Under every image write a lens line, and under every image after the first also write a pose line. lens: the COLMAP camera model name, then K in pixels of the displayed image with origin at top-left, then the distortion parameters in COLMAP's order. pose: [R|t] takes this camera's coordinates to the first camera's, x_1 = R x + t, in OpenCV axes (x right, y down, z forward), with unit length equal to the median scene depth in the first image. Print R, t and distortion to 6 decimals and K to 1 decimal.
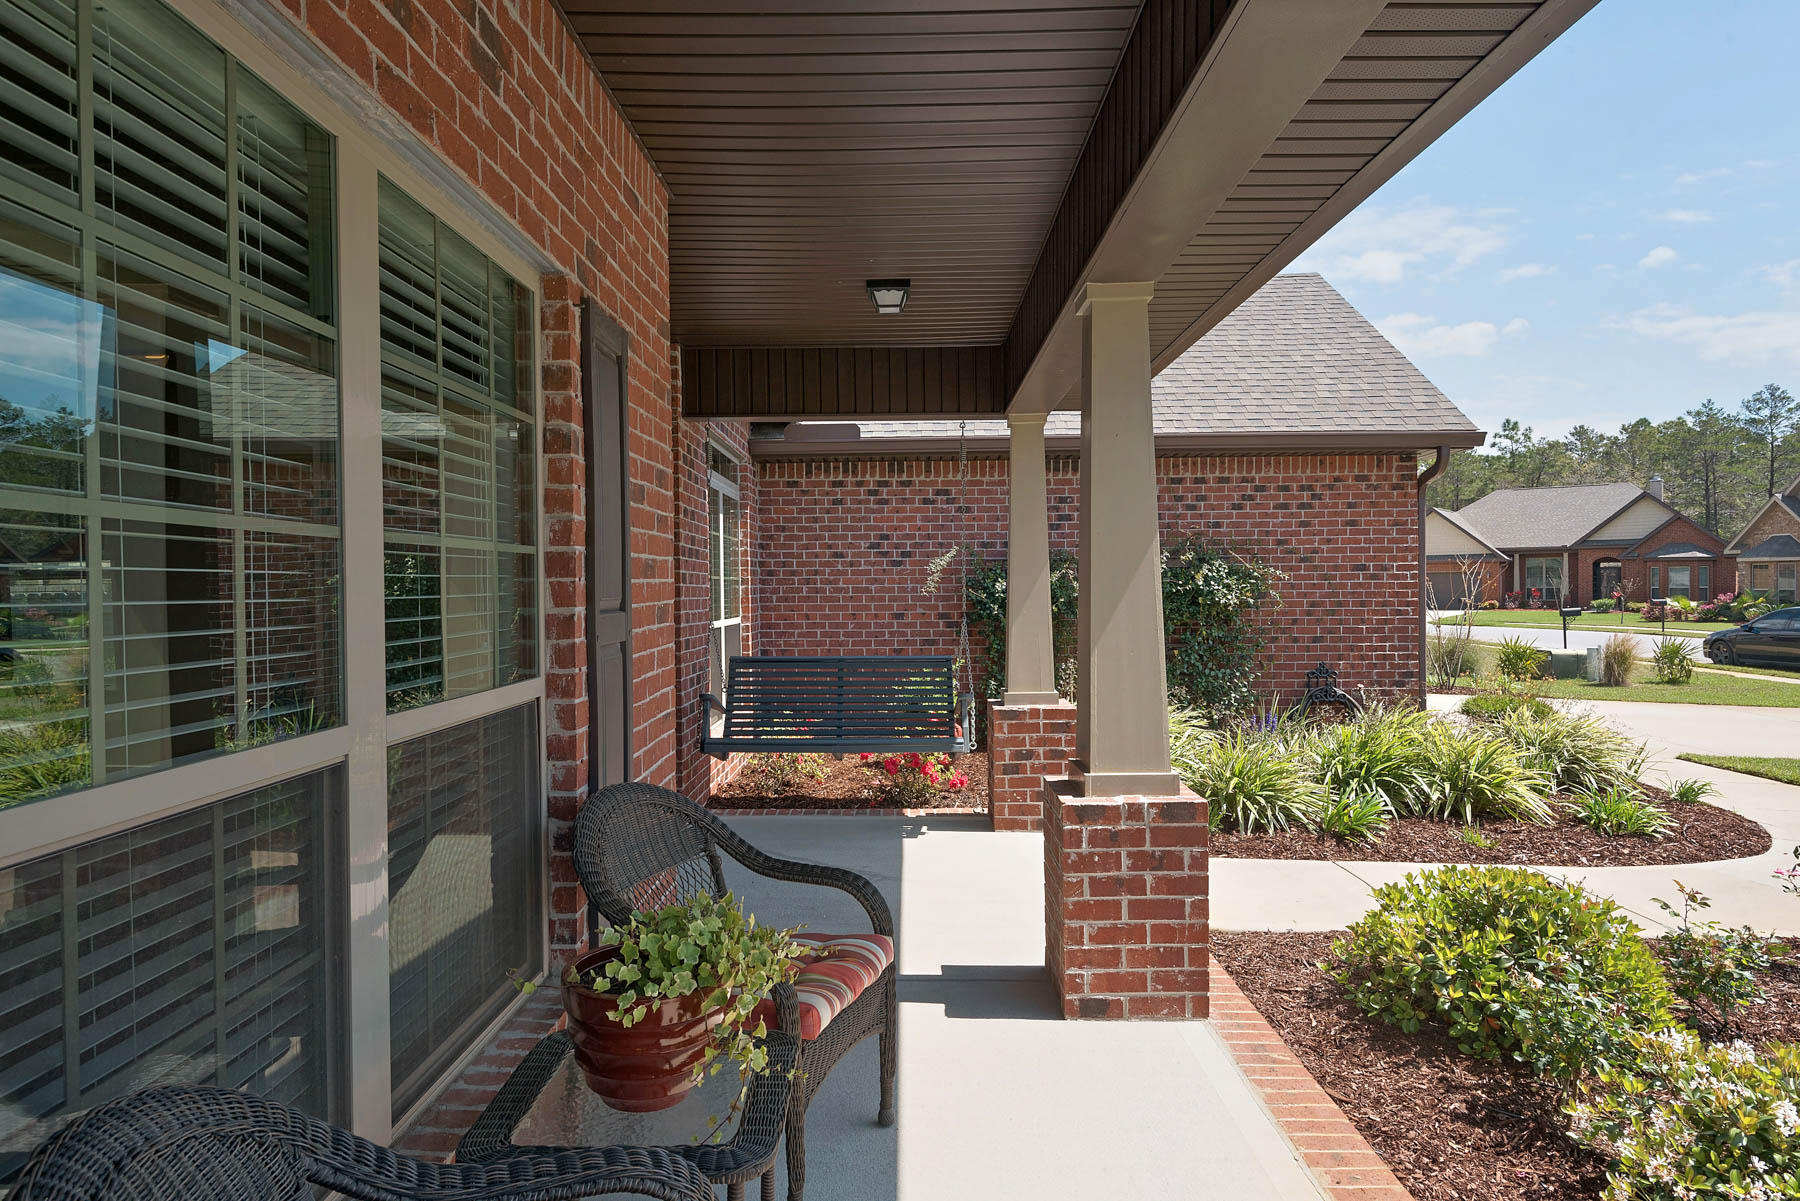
lens RADIAL K [[1053.4, 0, 900.1], [0, 1053.4, 597.8], [0, 0, 1]] dist [0.027173, 0.000926]
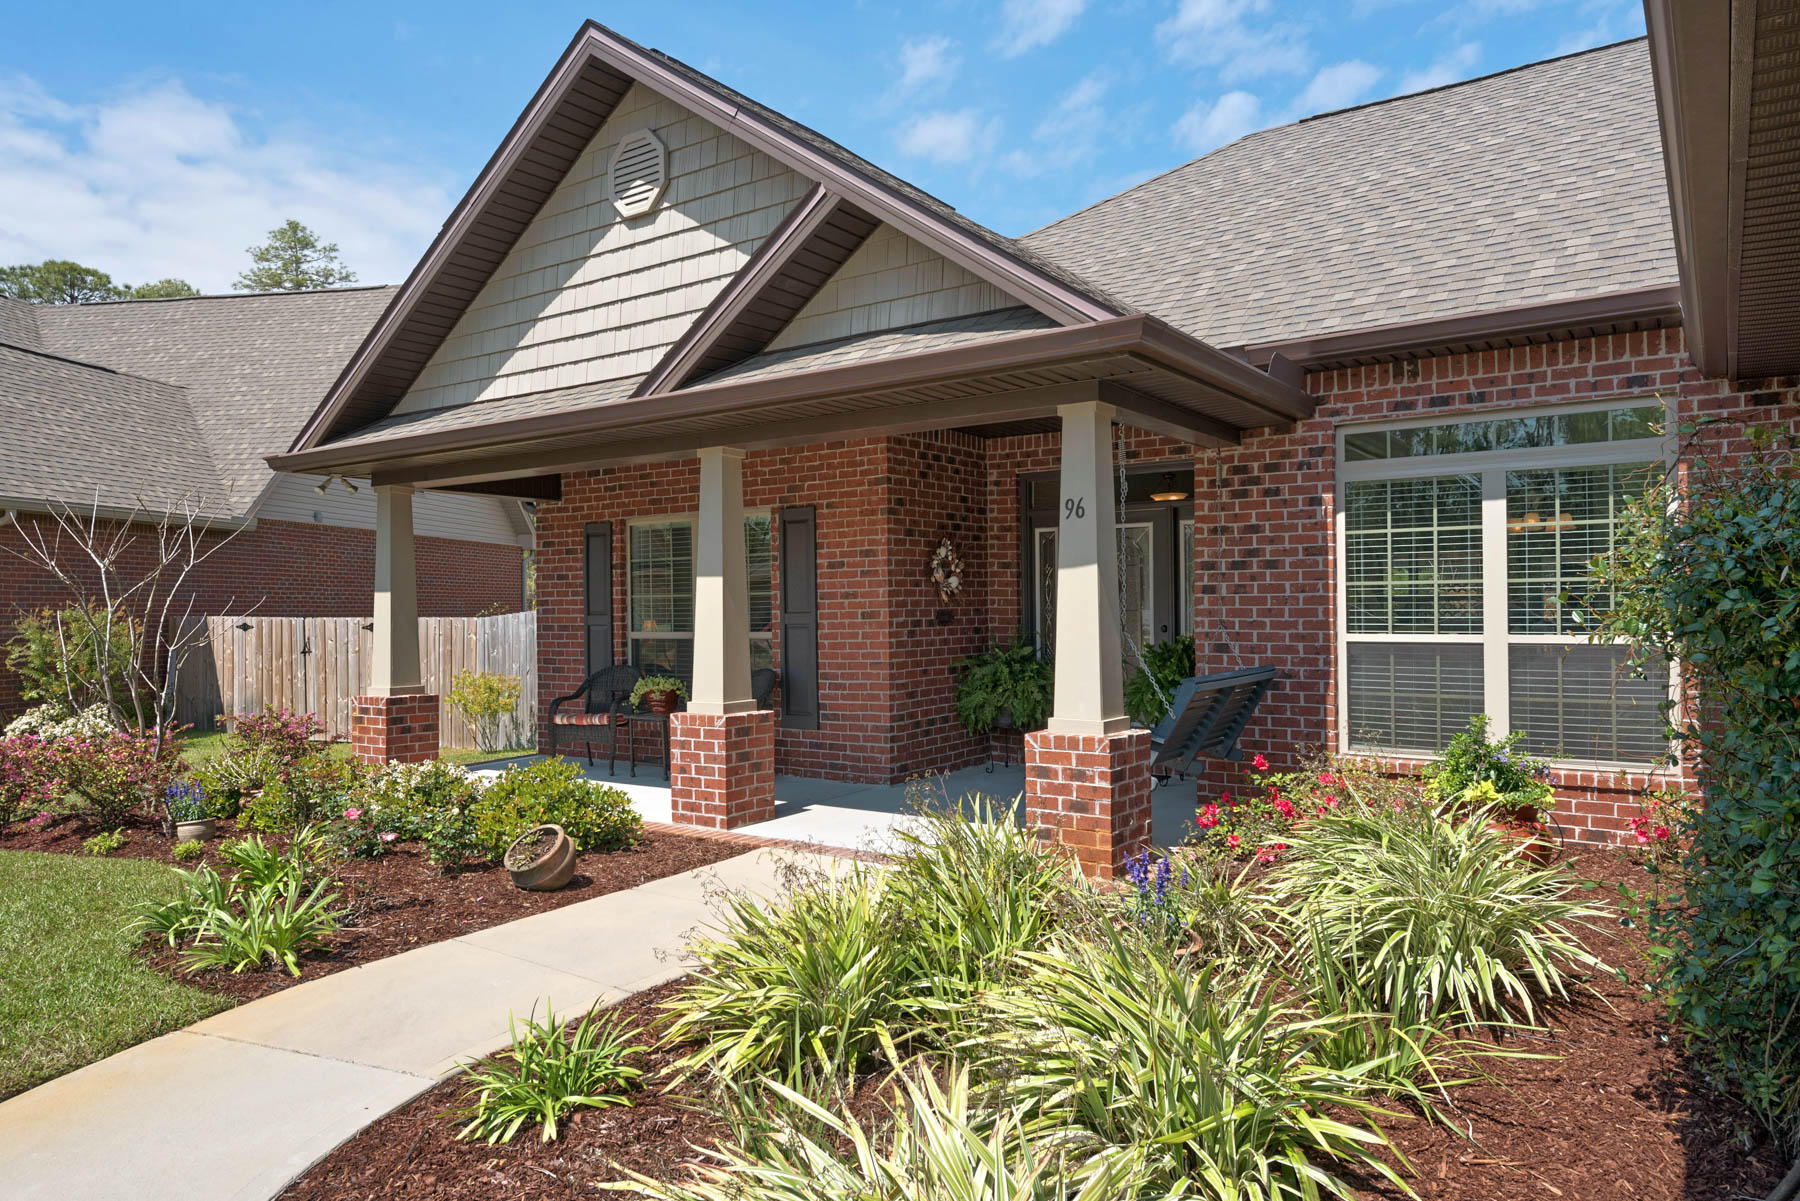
lens RADIAL K [[1153.3, 0, 899.4], [0, 1153.3, 593.6], [0, 0, 1]] dist [0.025111, 0.000977]
pose [[-0.572327, 0.001737, -0.820023, 0.671320], [0.007410, 0.999968, -0.003054, -0.008959], [0.819992, -0.007824, -0.572322, 0.962902]]
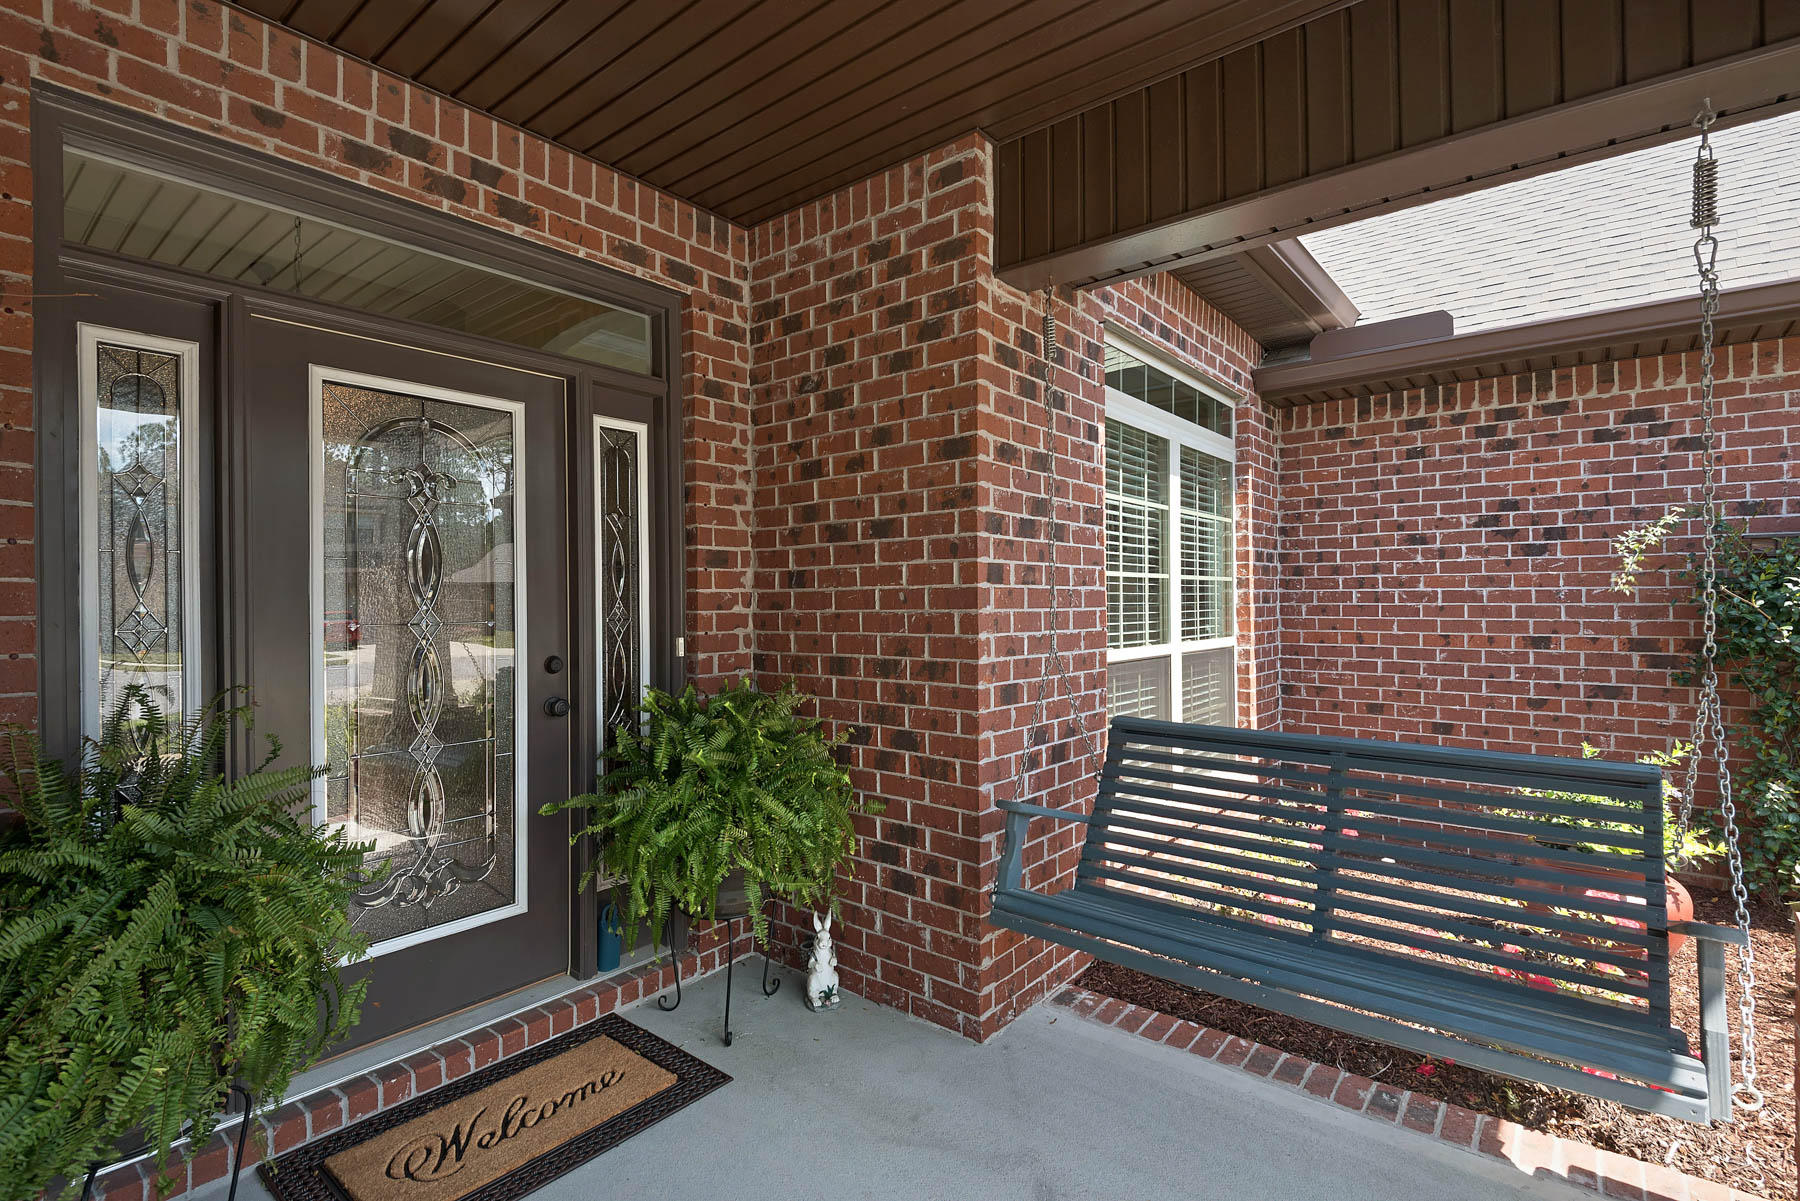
lens RADIAL K [[855.6, 0, 893.3], [0, 855.6, 602.4], [0, 0, 1]] dist [-0.003031, -0.002421]
pose [[0.776995, 0.003182, -0.629498, 0.018105], [-0.003755, 0.999993, 0.000419, -0.002928], [0.629495, 0.002038, 0.777002, 0.421557]]
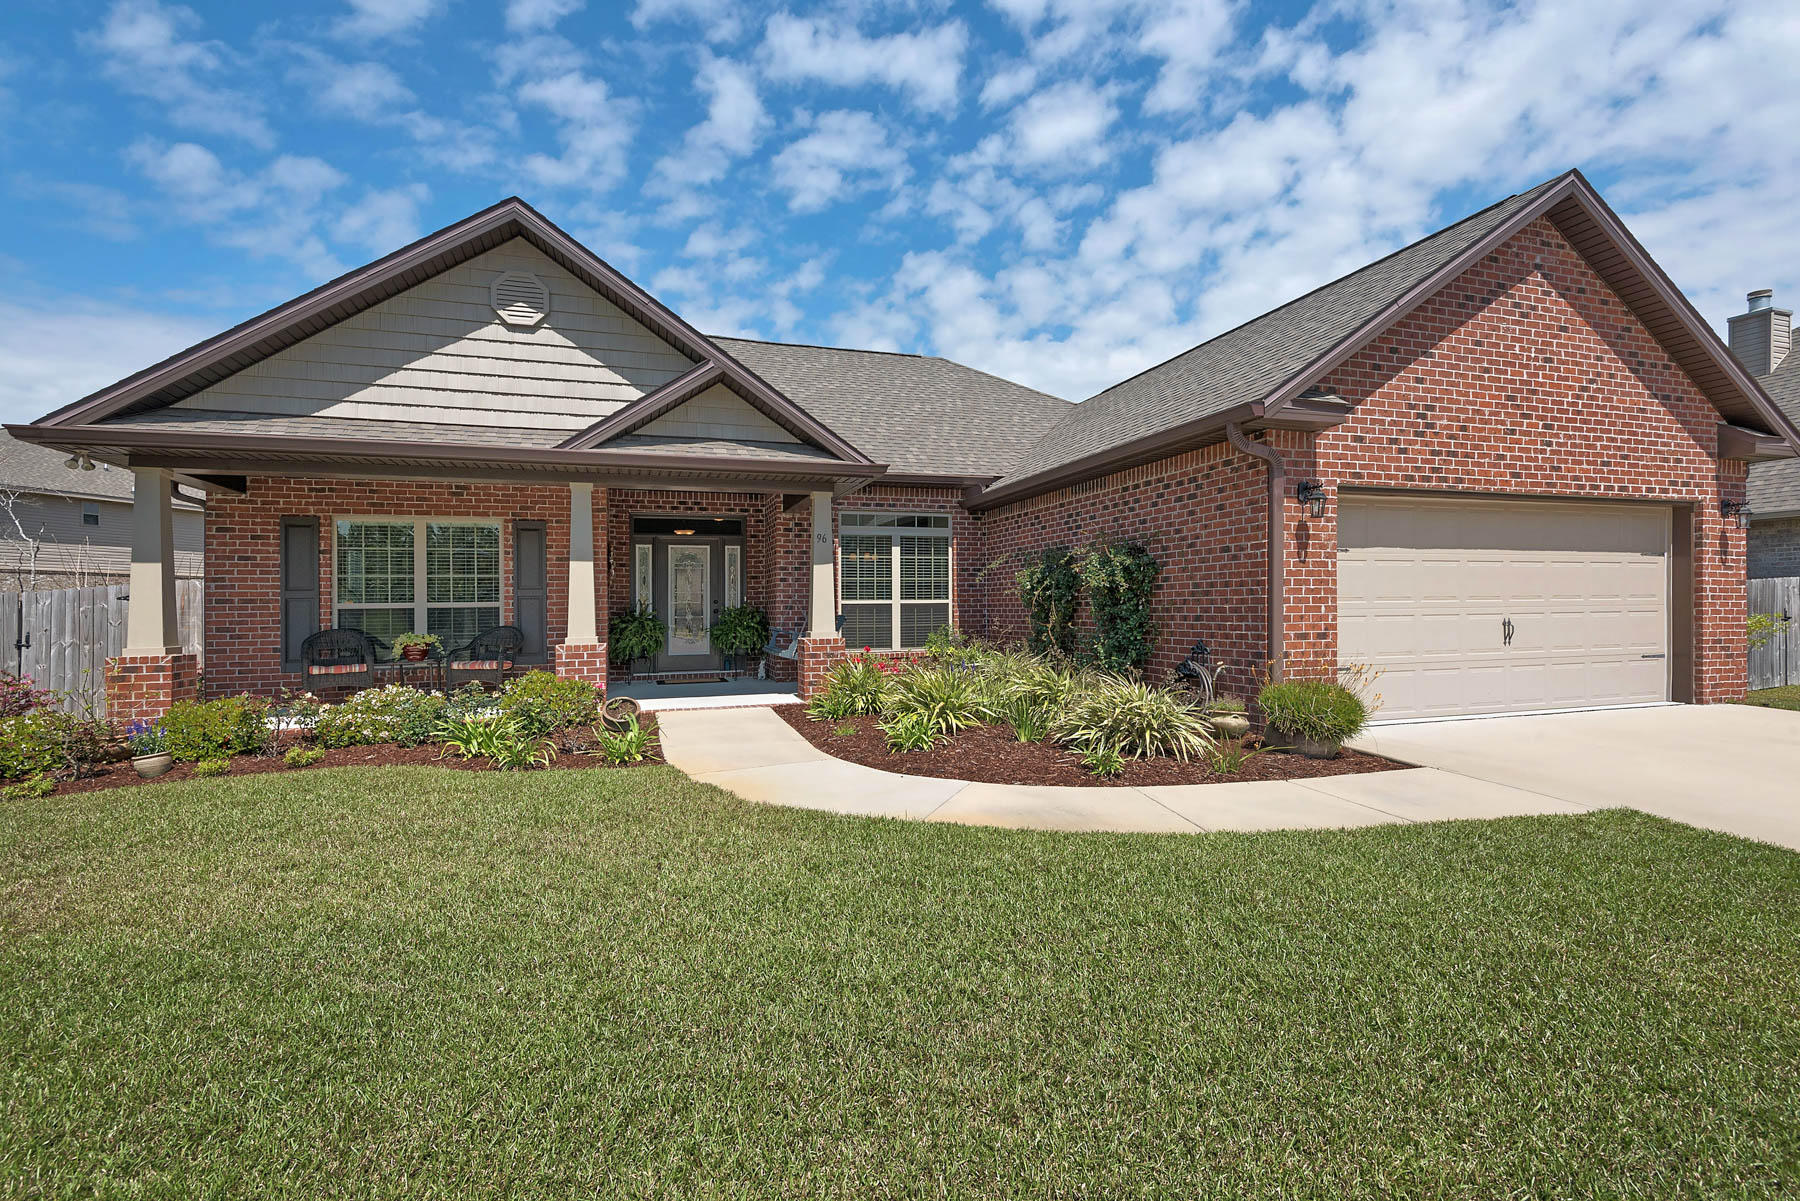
lens RADIAL K [[813.1, 0, 899.8], [0, 813.1, 607.2], [0, 0, 1]] dist [-0.003676, -0.000078]
pose [[0.322549, 0.002159, -0.946550, 1.084496], [0.001195, 0.999996, 0.002688, 0.025601], [0.946552, -0.001998, 0.322545, 0.439096]]
